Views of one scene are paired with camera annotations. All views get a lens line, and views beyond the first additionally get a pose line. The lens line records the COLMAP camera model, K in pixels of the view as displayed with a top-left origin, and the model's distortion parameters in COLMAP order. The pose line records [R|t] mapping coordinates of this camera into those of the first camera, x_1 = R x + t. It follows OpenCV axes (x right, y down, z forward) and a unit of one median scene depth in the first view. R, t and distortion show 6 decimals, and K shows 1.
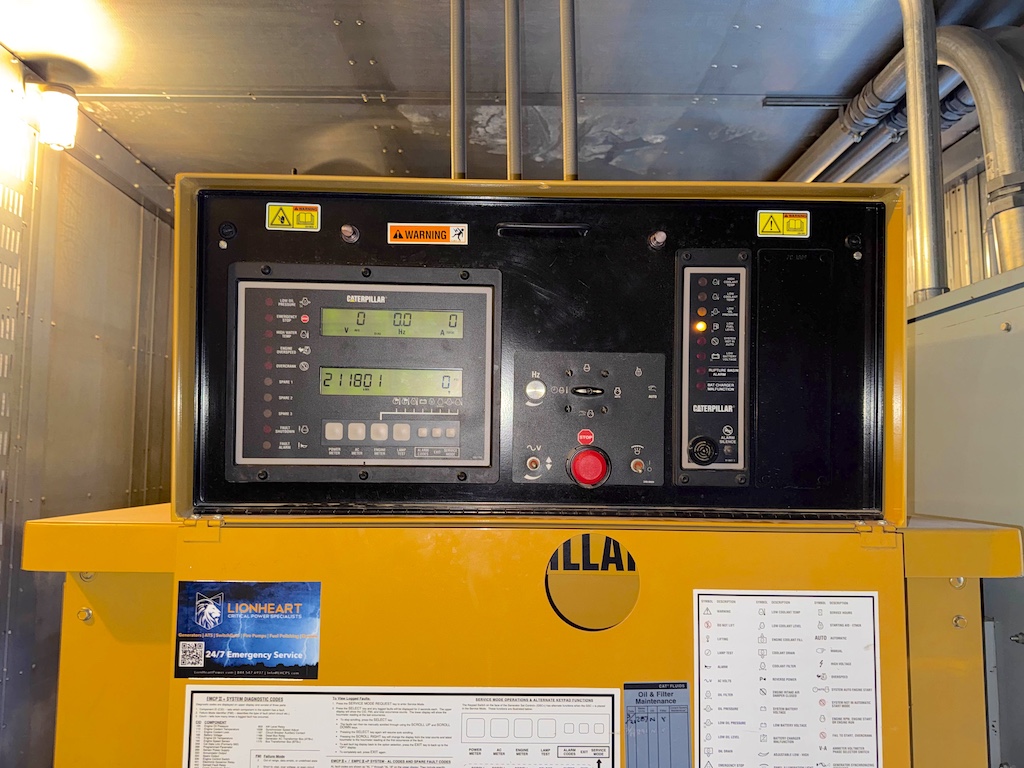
lens RADIAL K [[715.2, 0, 509.1], [0, 715.2, 388.8], [0, 0, 1]] dist [0.052950, -0.067292]
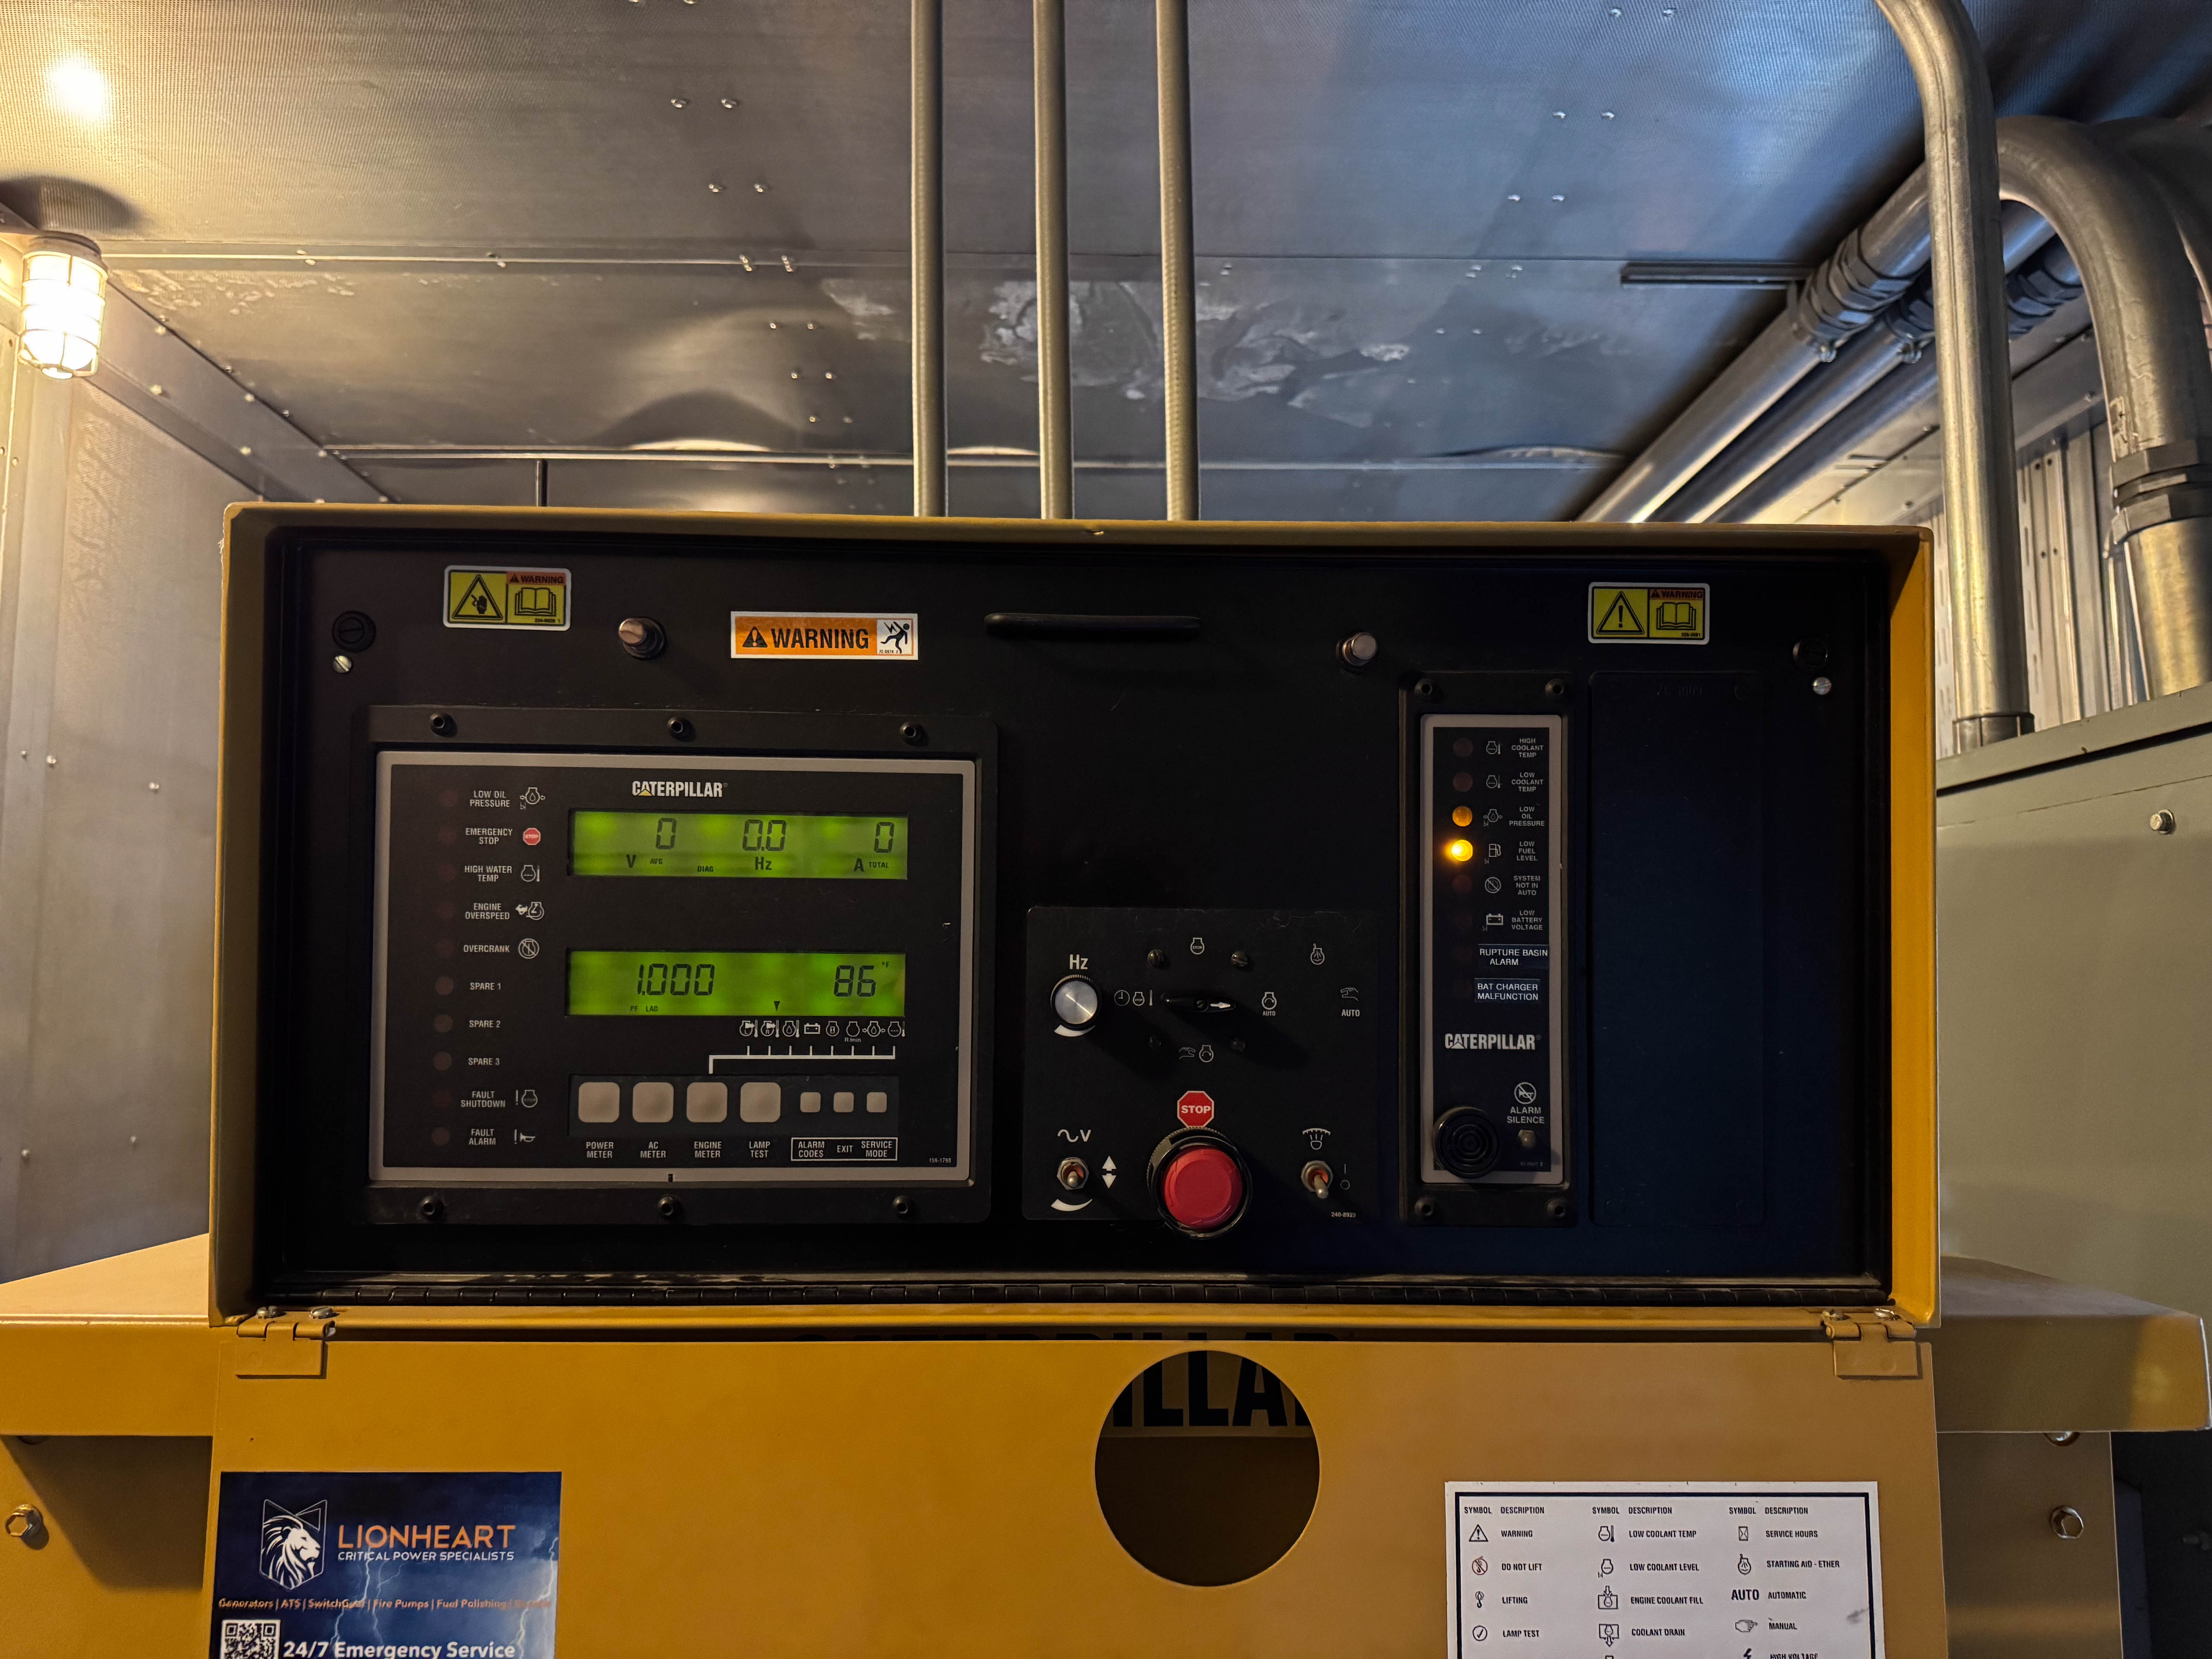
lens RADIAL K [[1547.0, 0, 1113.4], [0, 1547.0, 835.8], [0, 0, 1]] dist [0.057013, -0.073022]
pose [[0.999884, -0.003866, 0.014712, 0.045150], [0.004141, 0.999817, -0.018677, -0.078203], [-0.014638, 0.018735, 0.999717, 0.072742]]
